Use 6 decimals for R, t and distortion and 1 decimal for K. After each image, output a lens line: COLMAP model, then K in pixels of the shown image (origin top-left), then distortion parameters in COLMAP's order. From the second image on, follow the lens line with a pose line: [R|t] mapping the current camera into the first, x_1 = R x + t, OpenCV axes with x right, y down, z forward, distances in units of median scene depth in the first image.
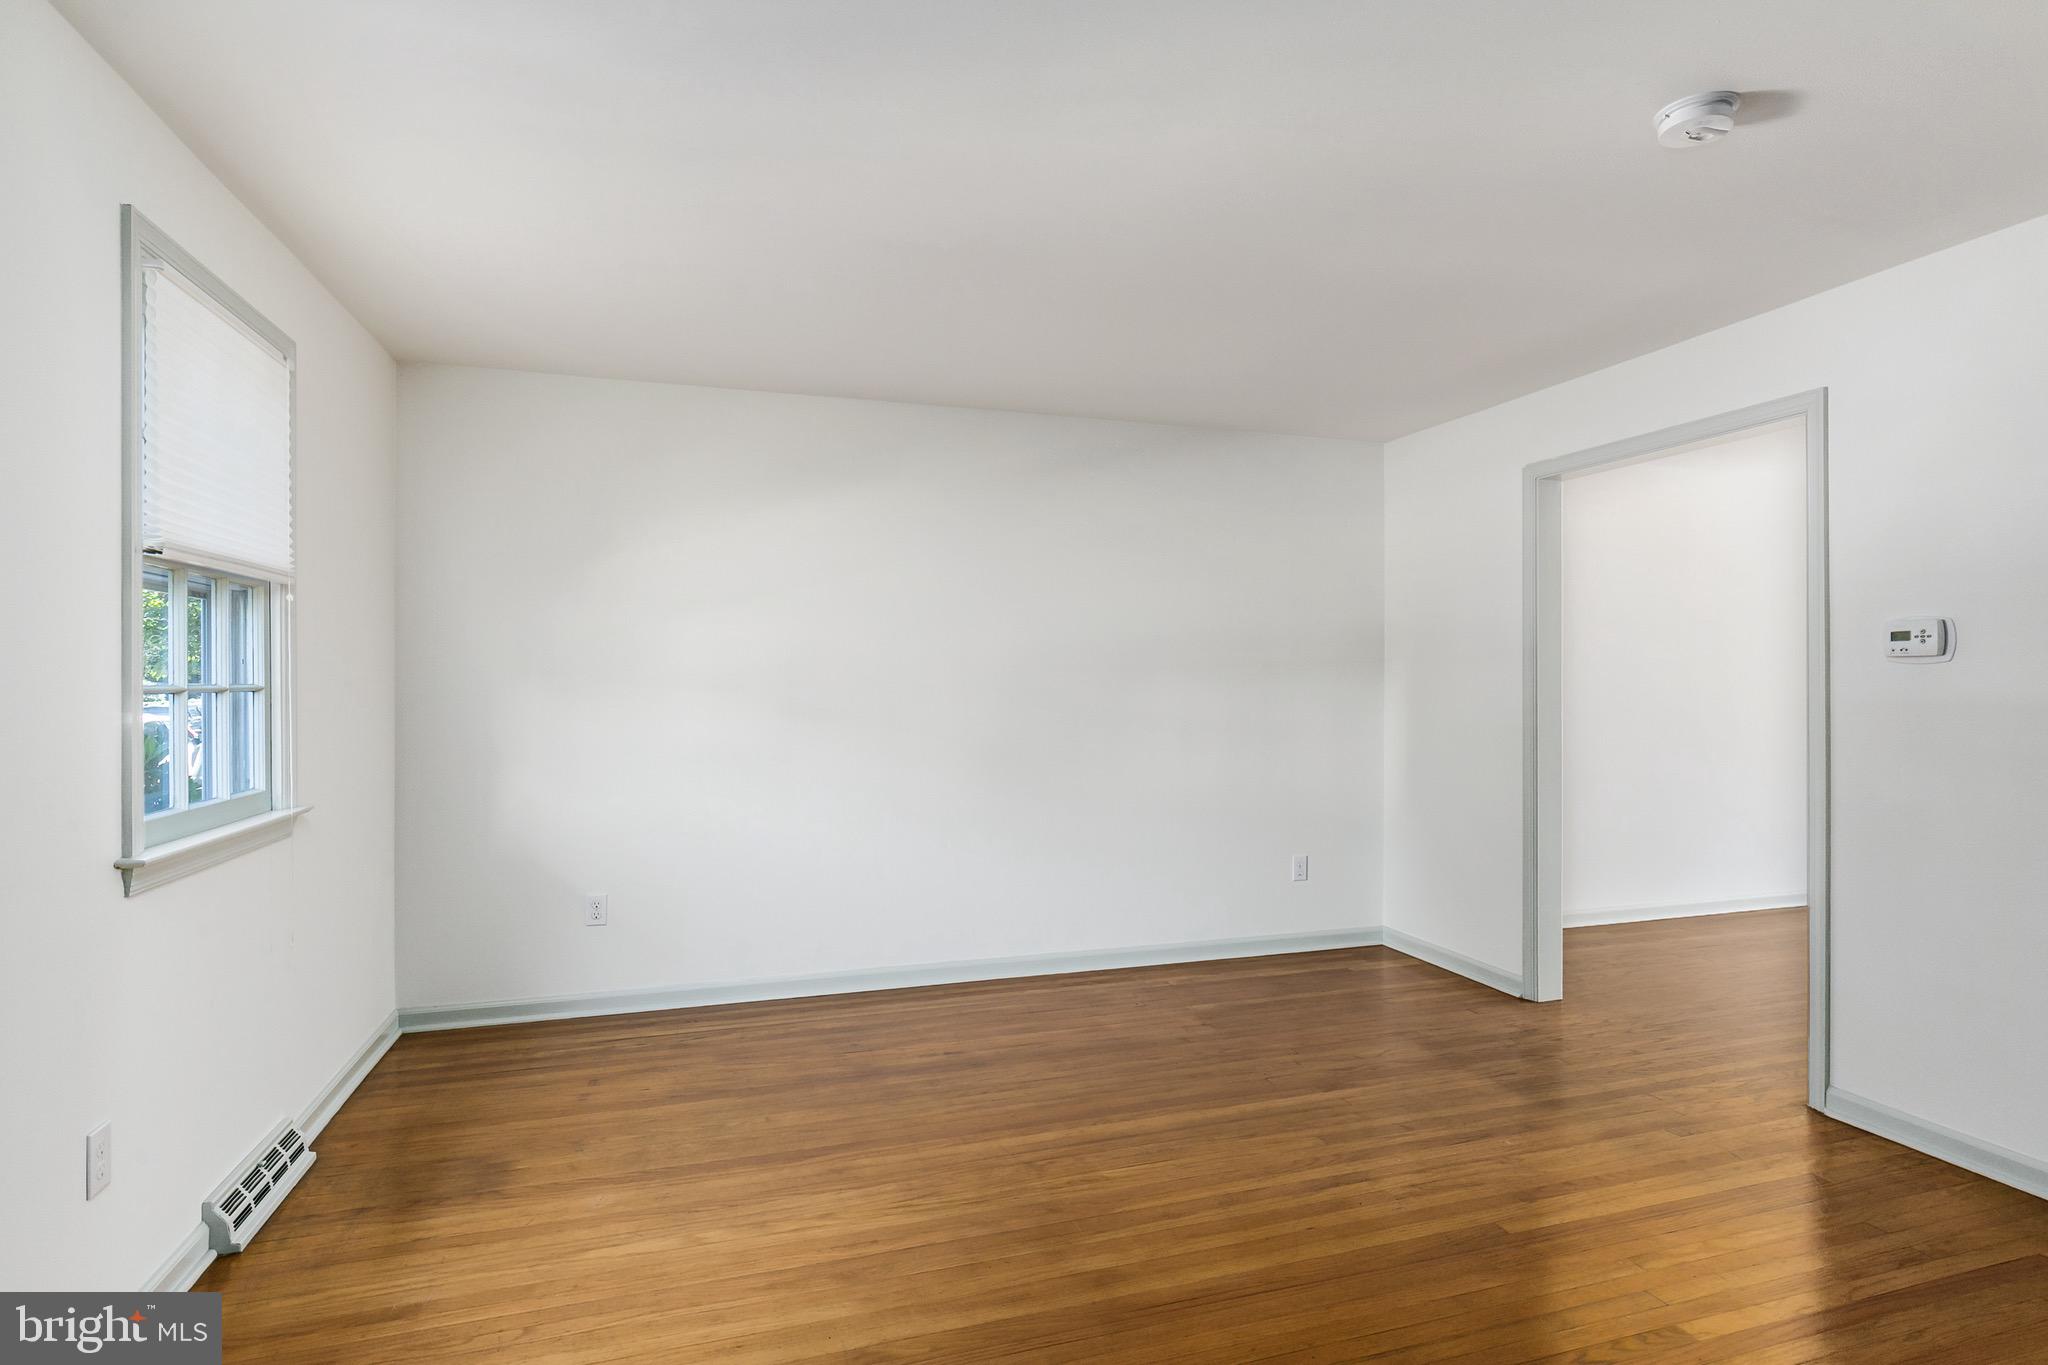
lens RADIAL K [[1064.6, 0, 1024.0], [0, 1064.6, 682.5], [0, 0, 1]] dist [0.004291, 0.000336]
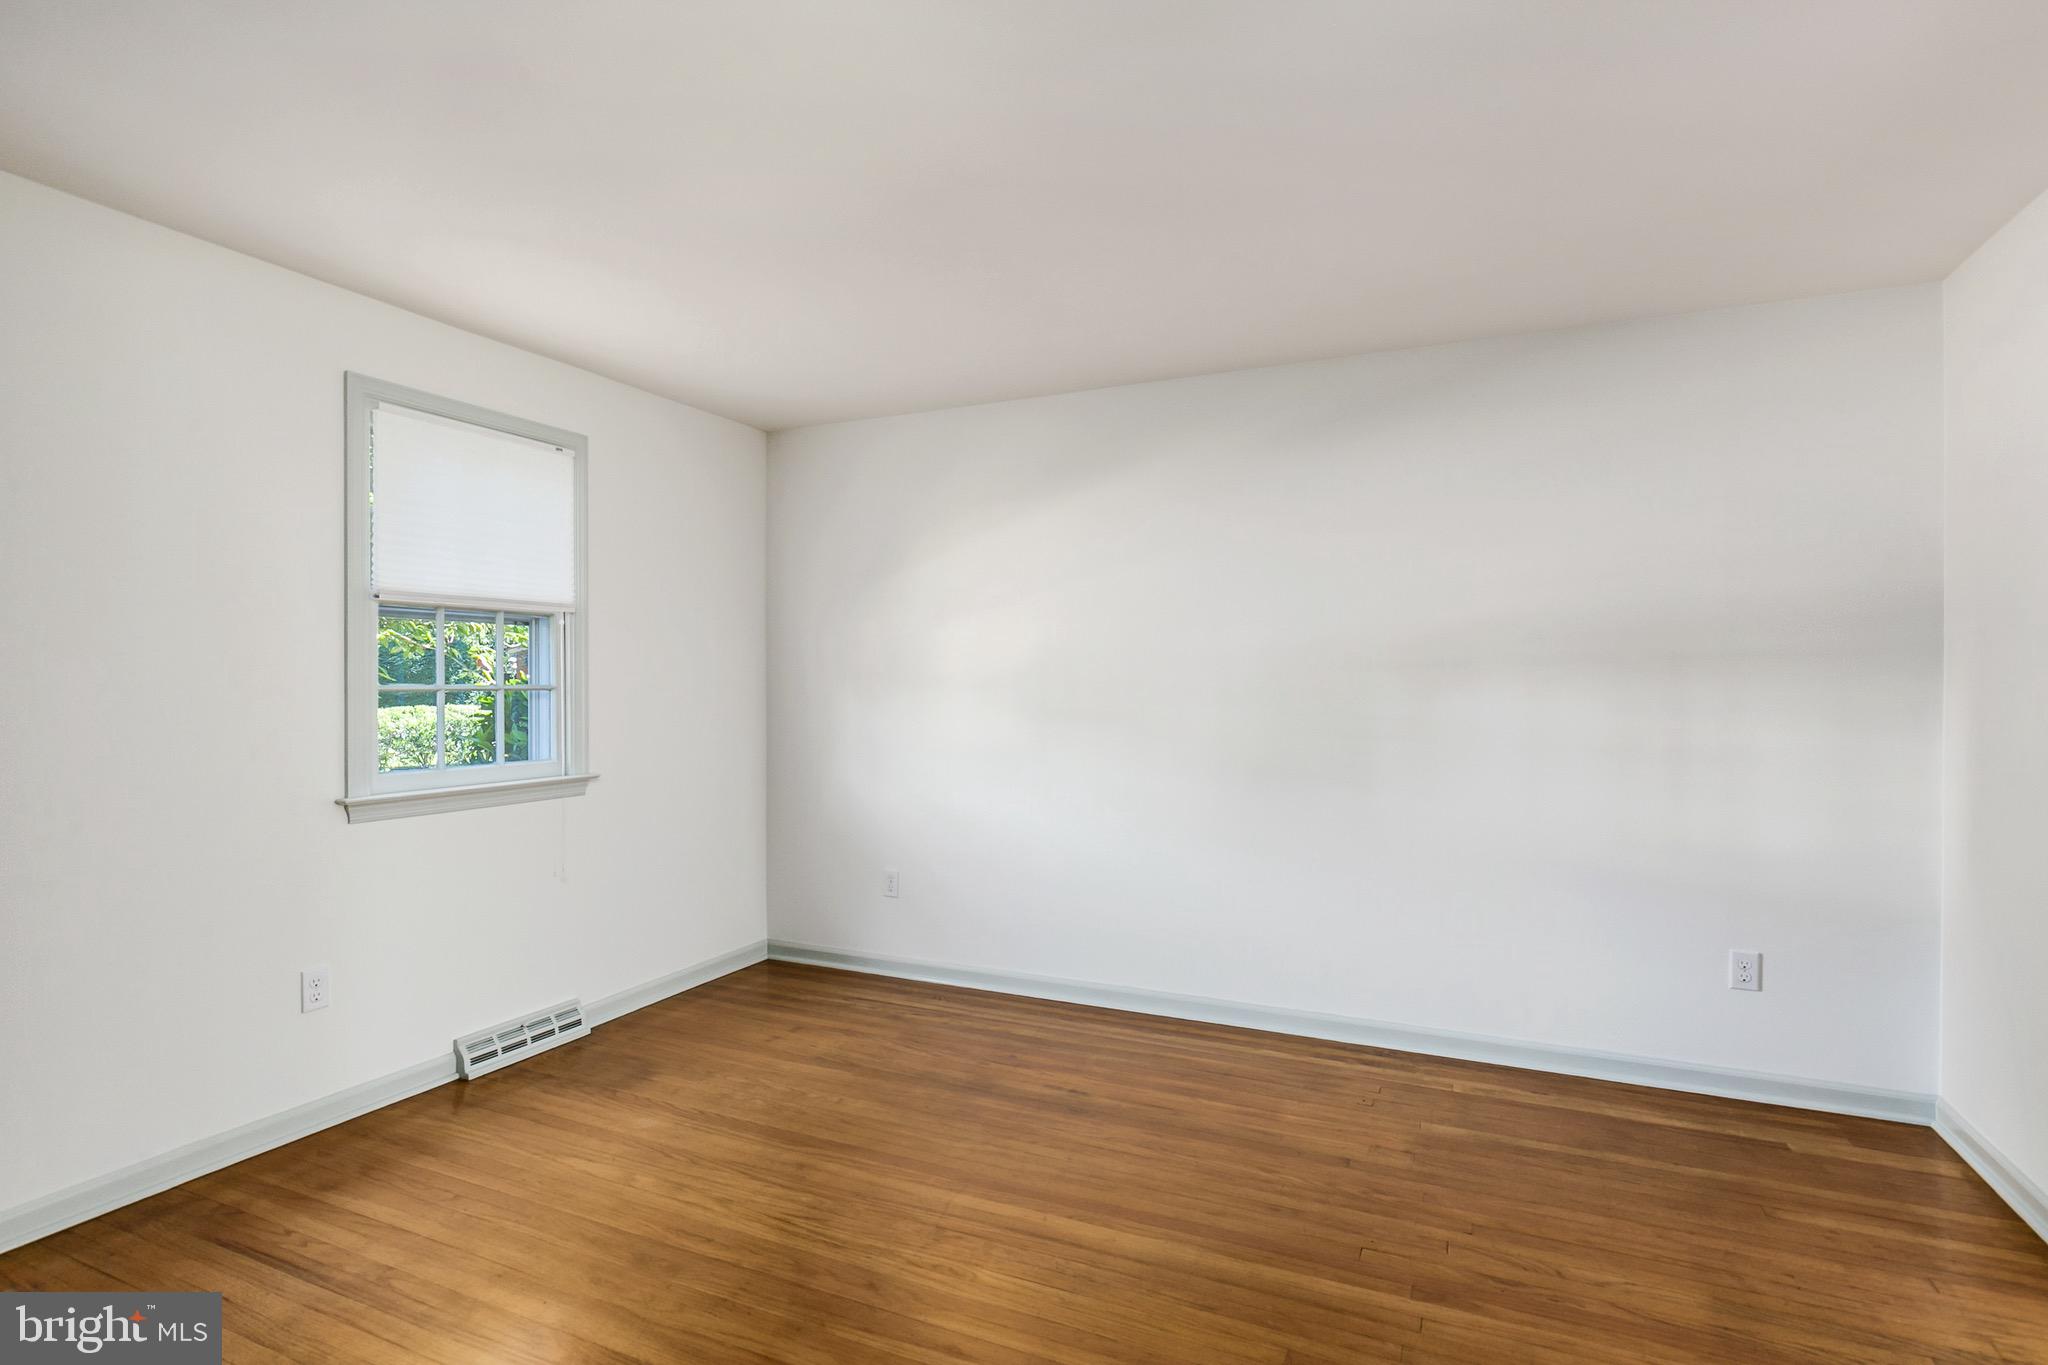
lens RADIAL K [[1012.5, 0, 1024.0], [0, 1012.5, 682.5], [0, 0, 1]] dist [0.000940, 0.000186]
pose [[0.731521, -0.000303, -0.681819, 0.490717], [-0.000477, 0.999999, -0.000956, -0.000485], [0.681819, 0.001025, 0.731520, 0.338981]]
